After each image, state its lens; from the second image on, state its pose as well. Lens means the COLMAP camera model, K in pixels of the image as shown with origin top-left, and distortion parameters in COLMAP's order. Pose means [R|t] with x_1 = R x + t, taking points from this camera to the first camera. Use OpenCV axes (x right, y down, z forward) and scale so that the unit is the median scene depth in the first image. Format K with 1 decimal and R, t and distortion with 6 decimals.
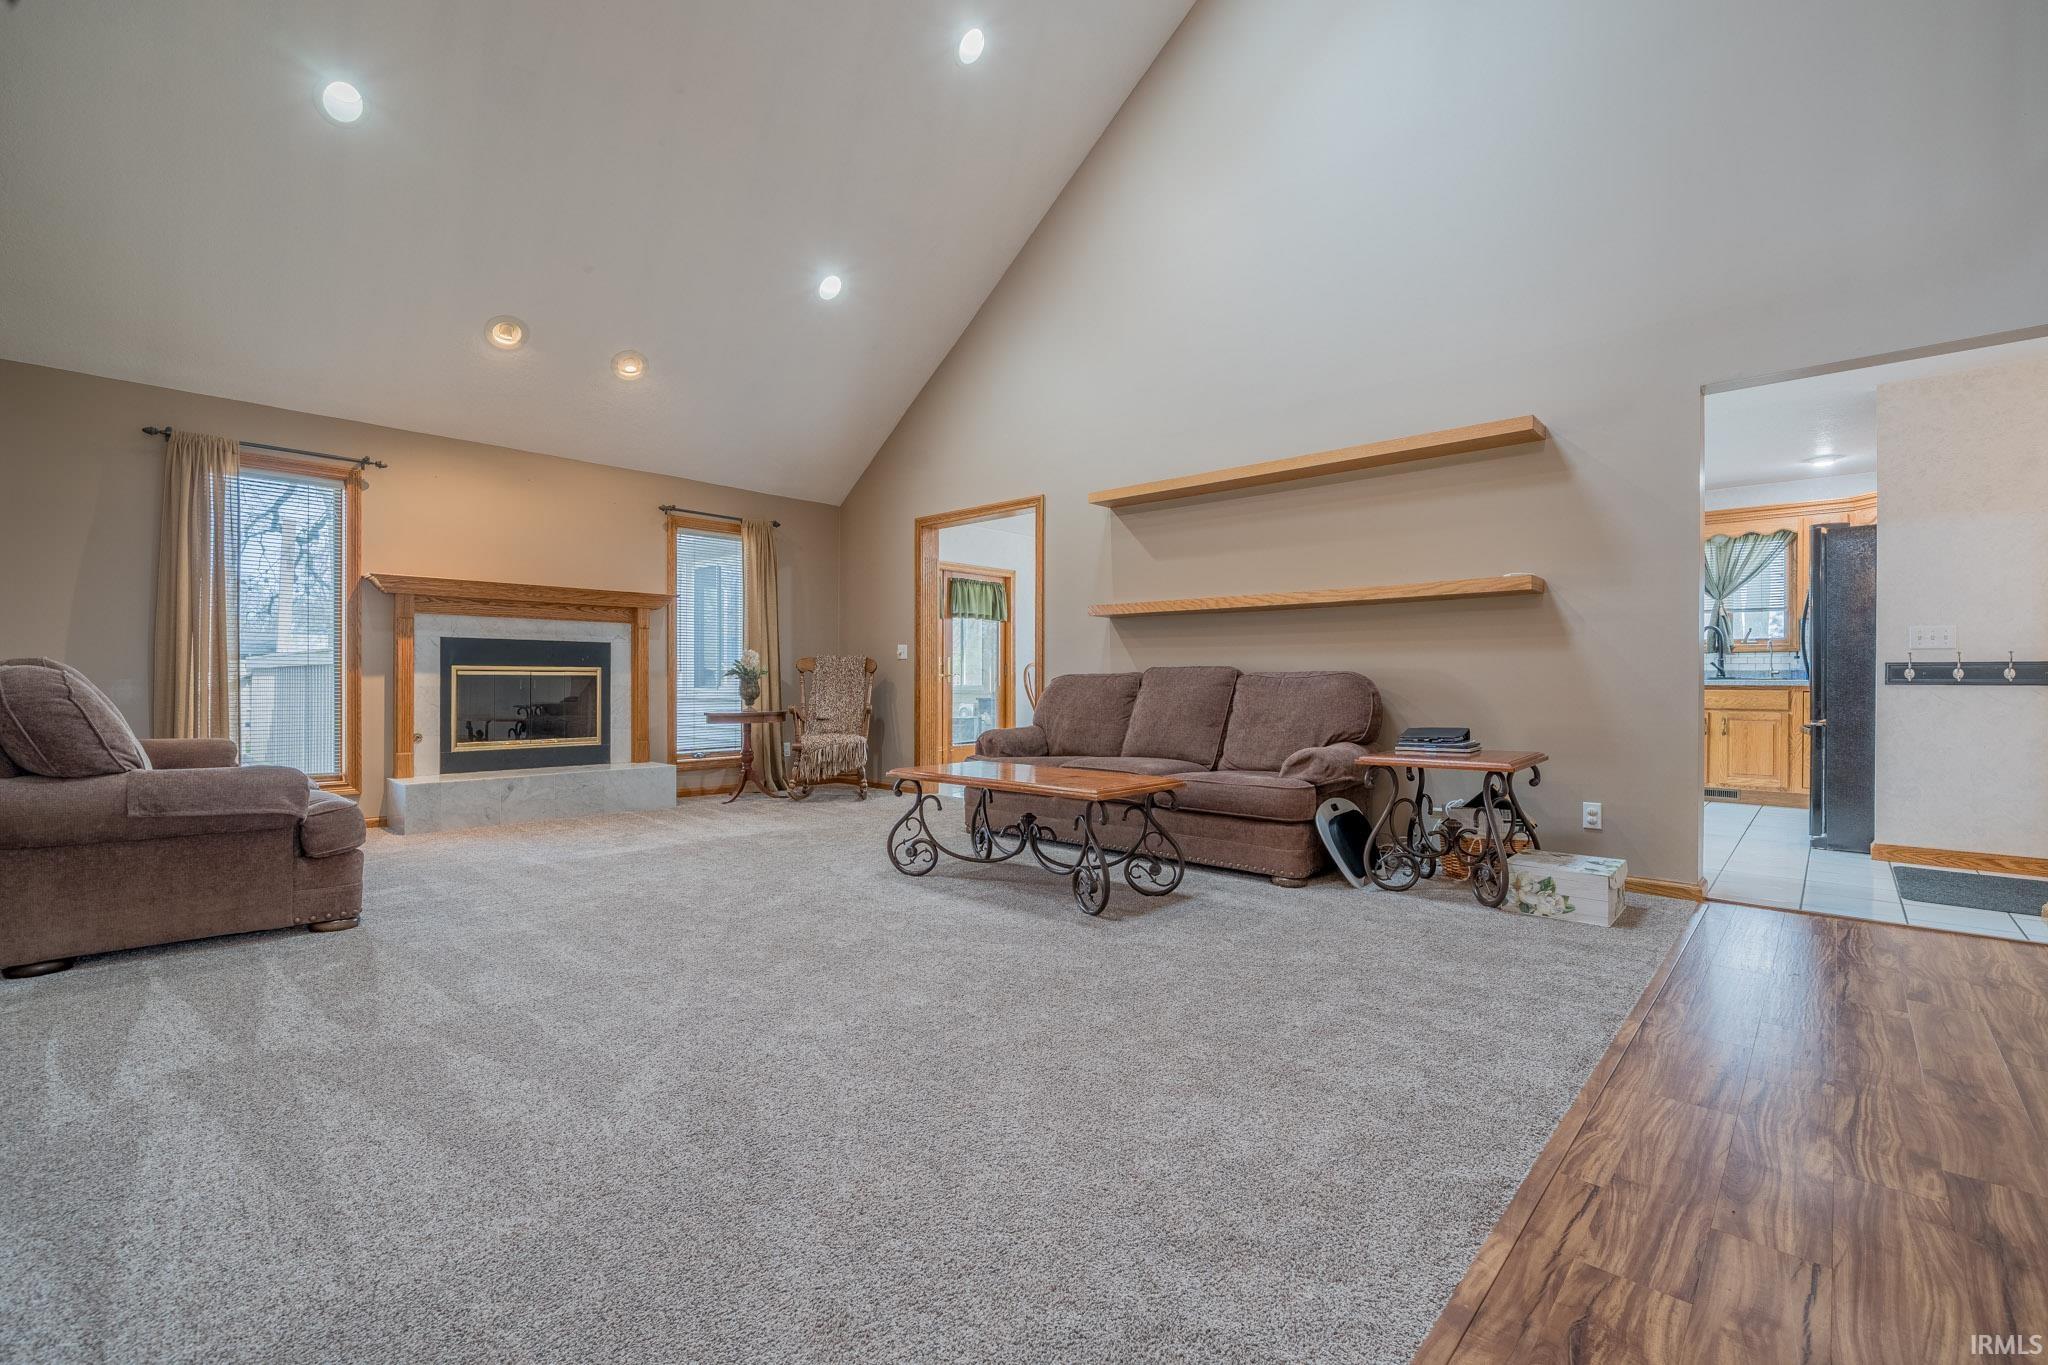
lens RADIAL K [[875.4, 0, 1027.3], [0, 875.4, 684.5], [0, 0, 1]] dist [0.002392, -0.000020]
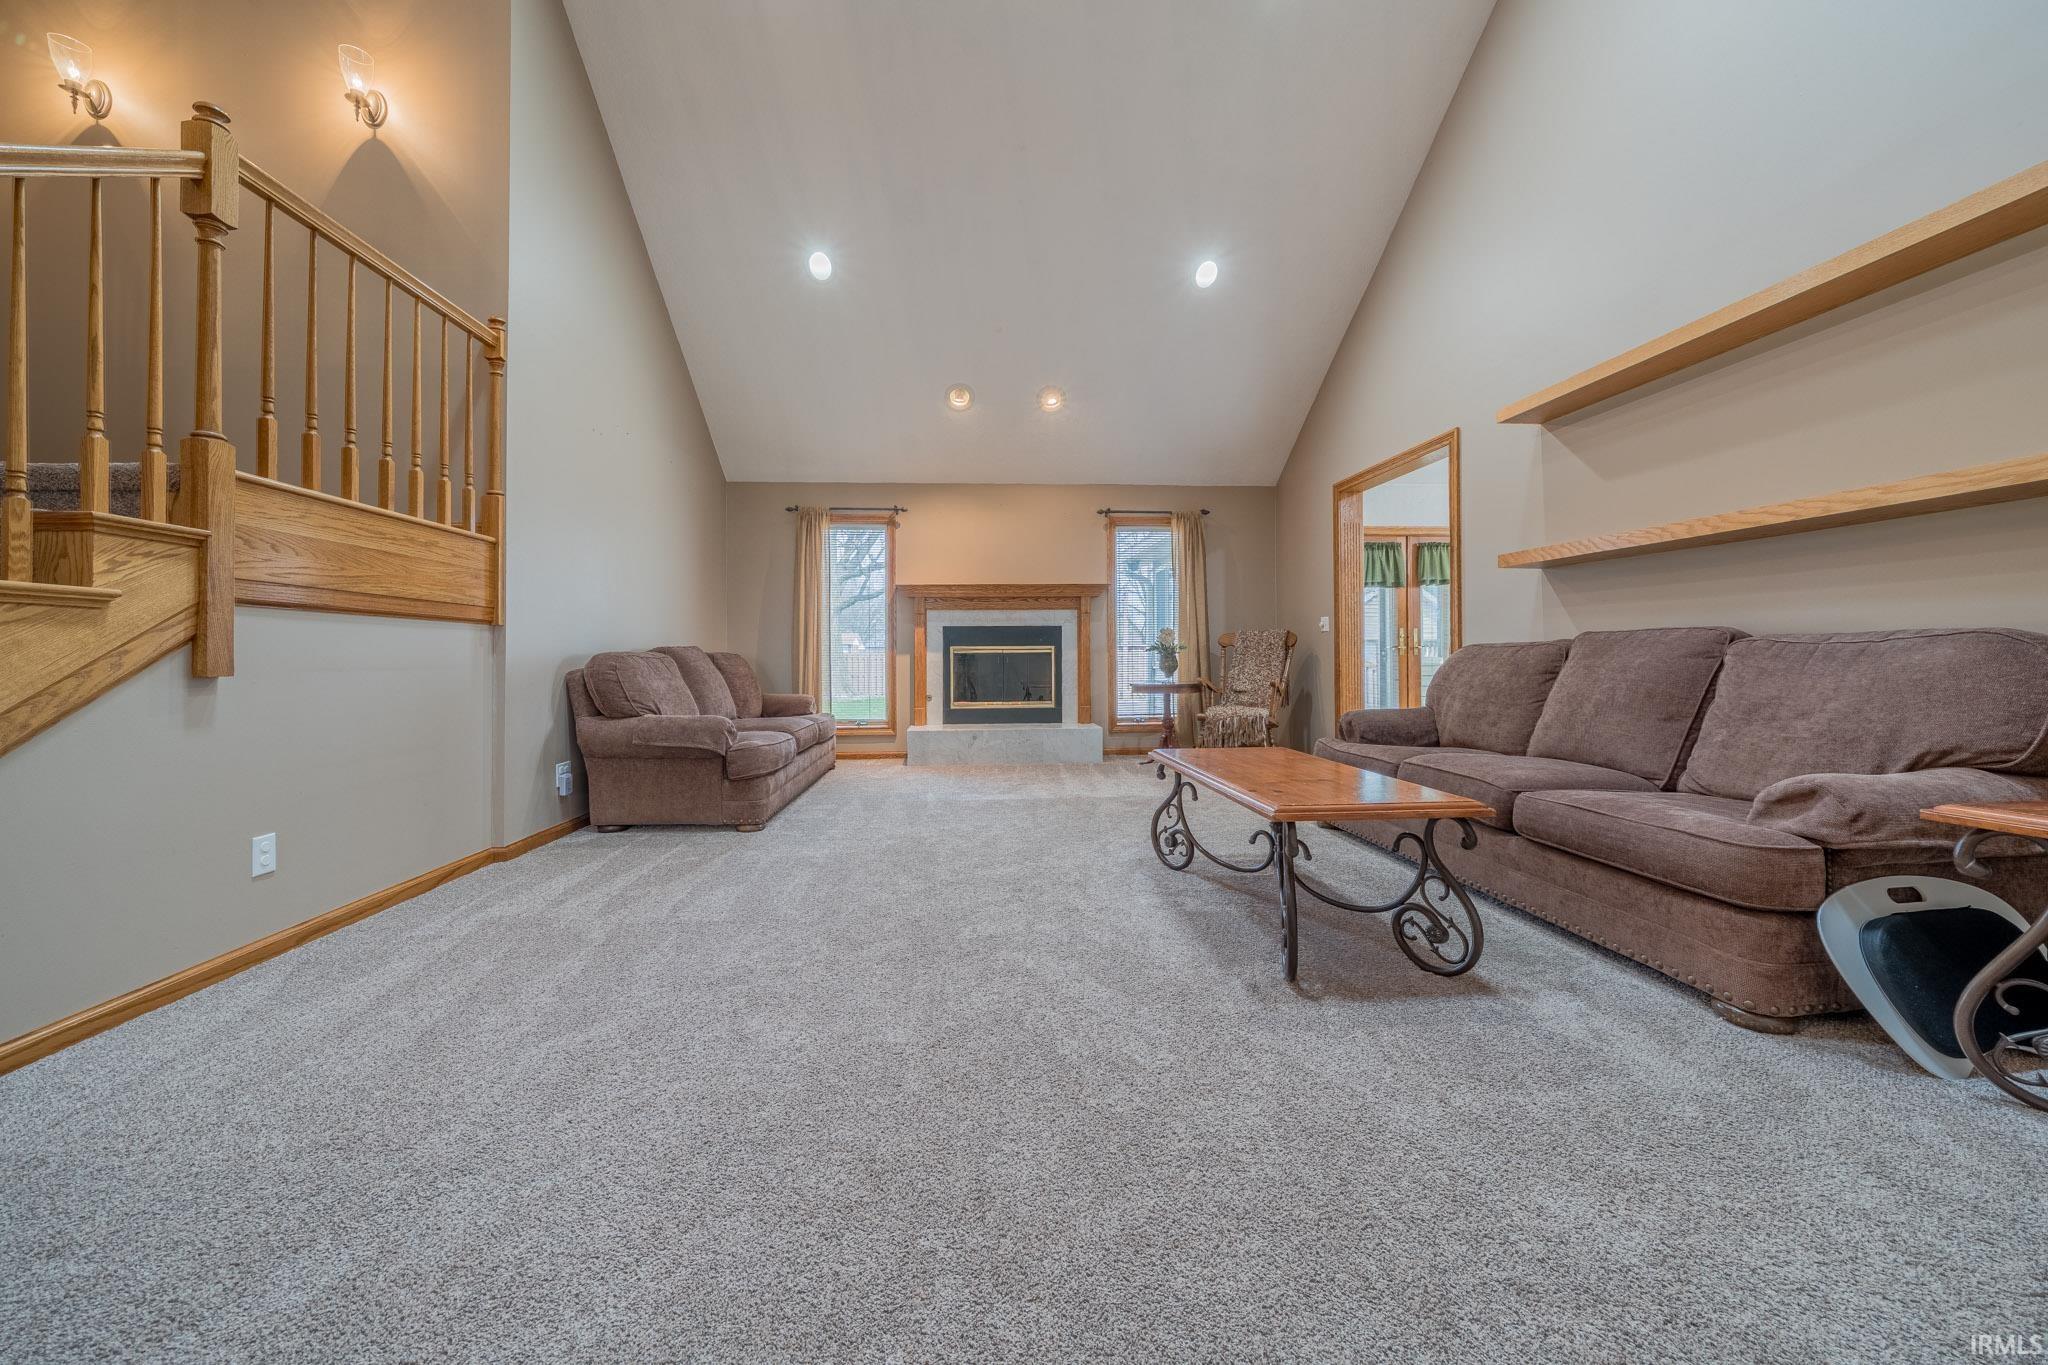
lens RADIAL K [[712.5, 0, 998.9], [0, 712.5, 647.0], [0, 0, 1]] dist [-0.003811, -0.000568]
pose [[0.727718, -0.016772, -0.685671, 0.182850], [0.006028, 0.999819, -0.018060, 0.000164], [0.685850, 0.009009, 0.727687, 0.245426]]
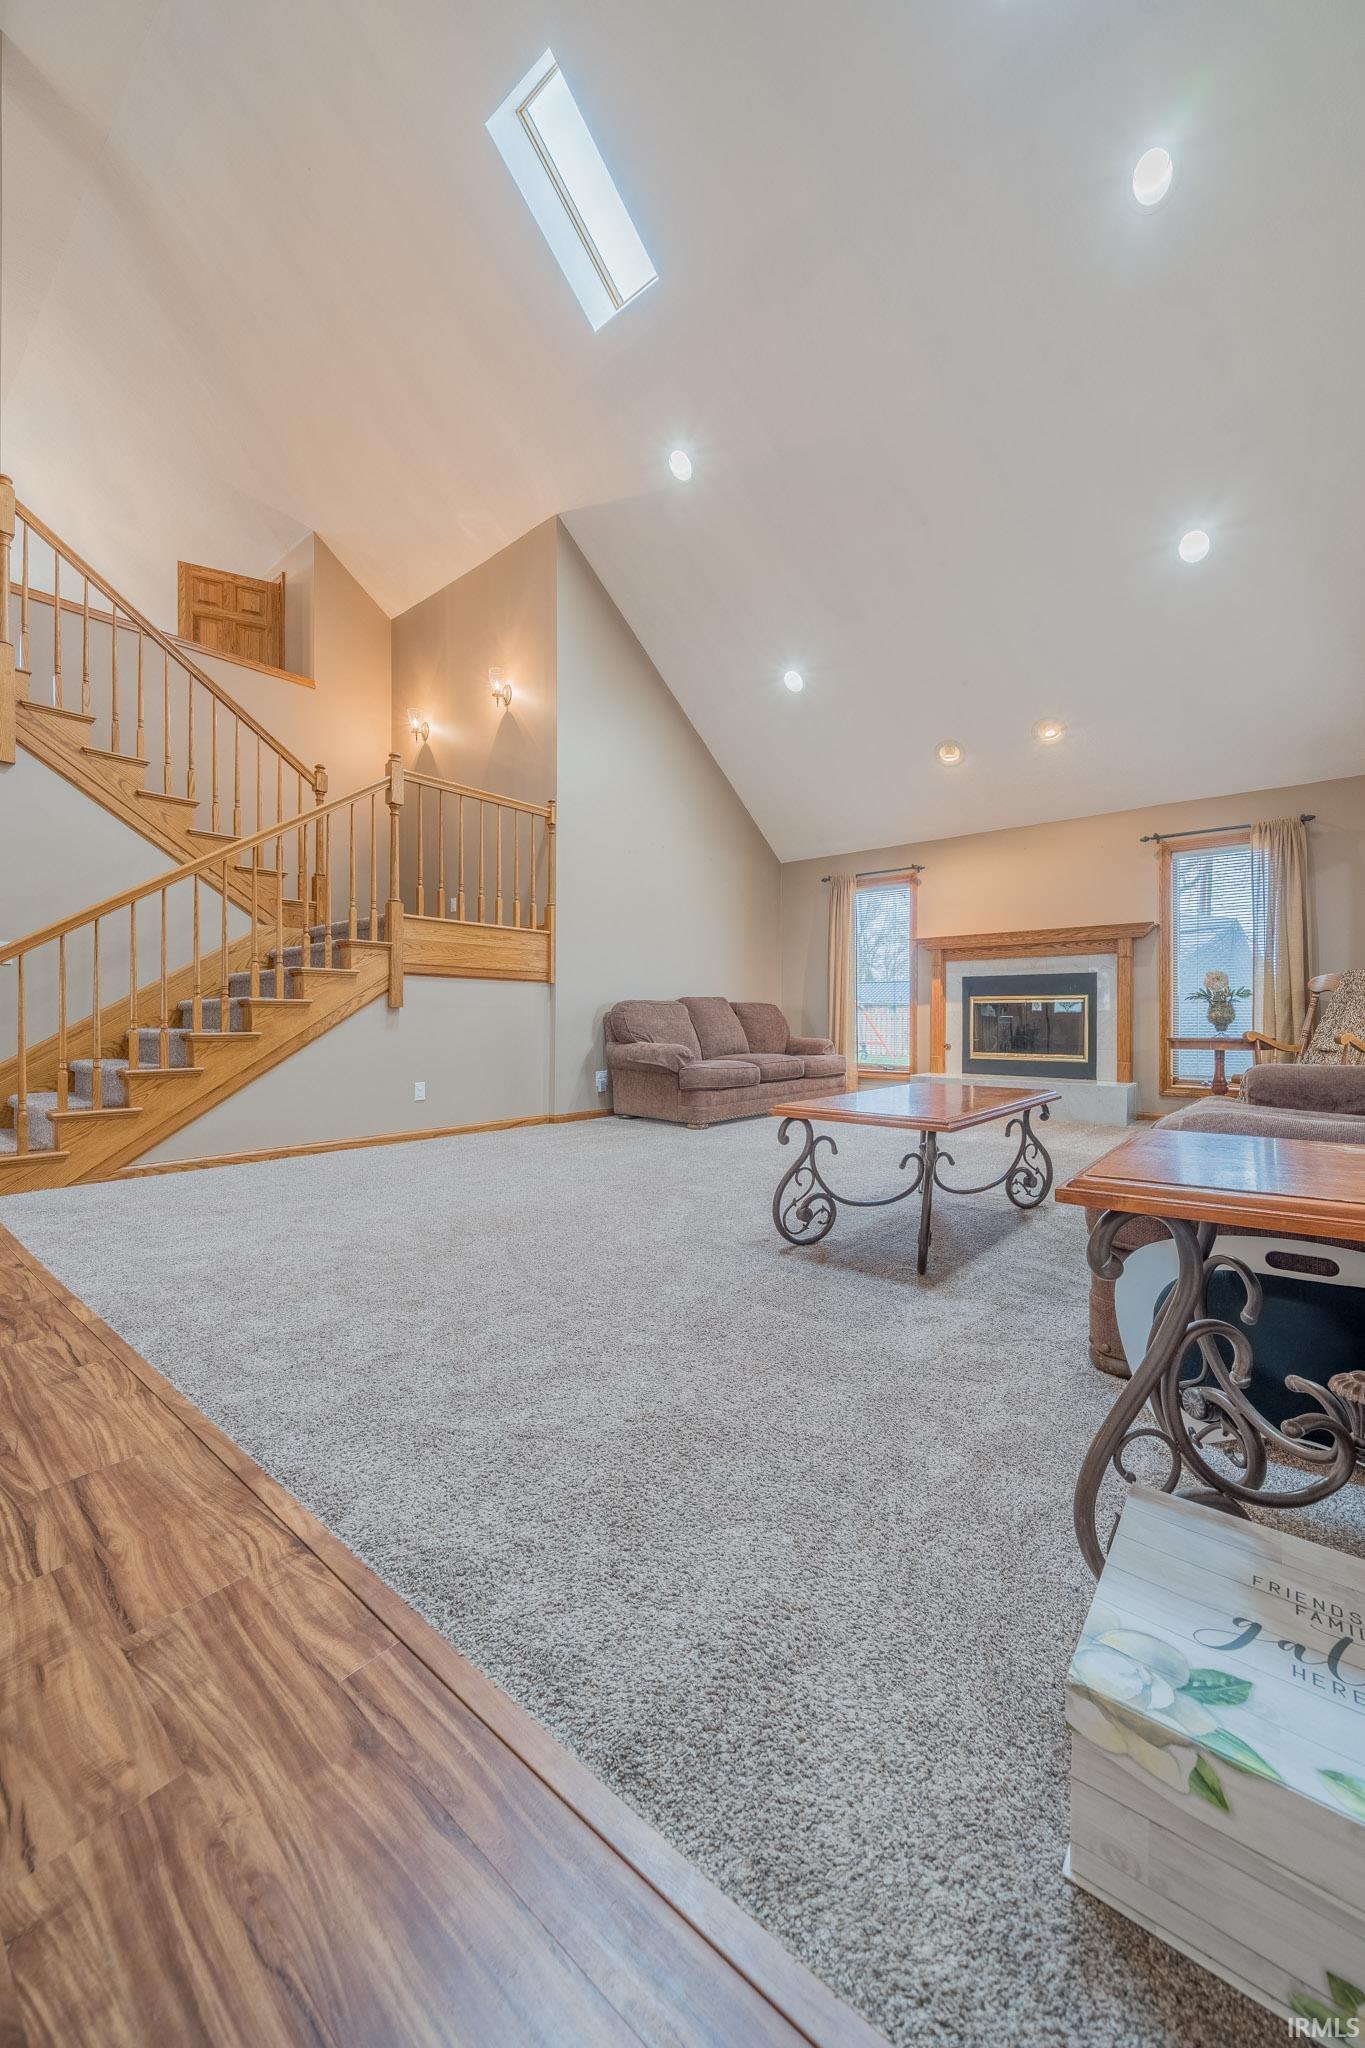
lens RADIAL K [[725.8, 0, 695.1], [0, 725.8, 1013.7], [0, 0, 1]] dist [-0.004550, 0.000230]
pose [[0.082236, -0.008280, -0.996579, 0.487658], [-0.004409, 0.999953, -0.008672, 0.018572], [0.996603, 0.005107, 0.082195, 0.495463]]
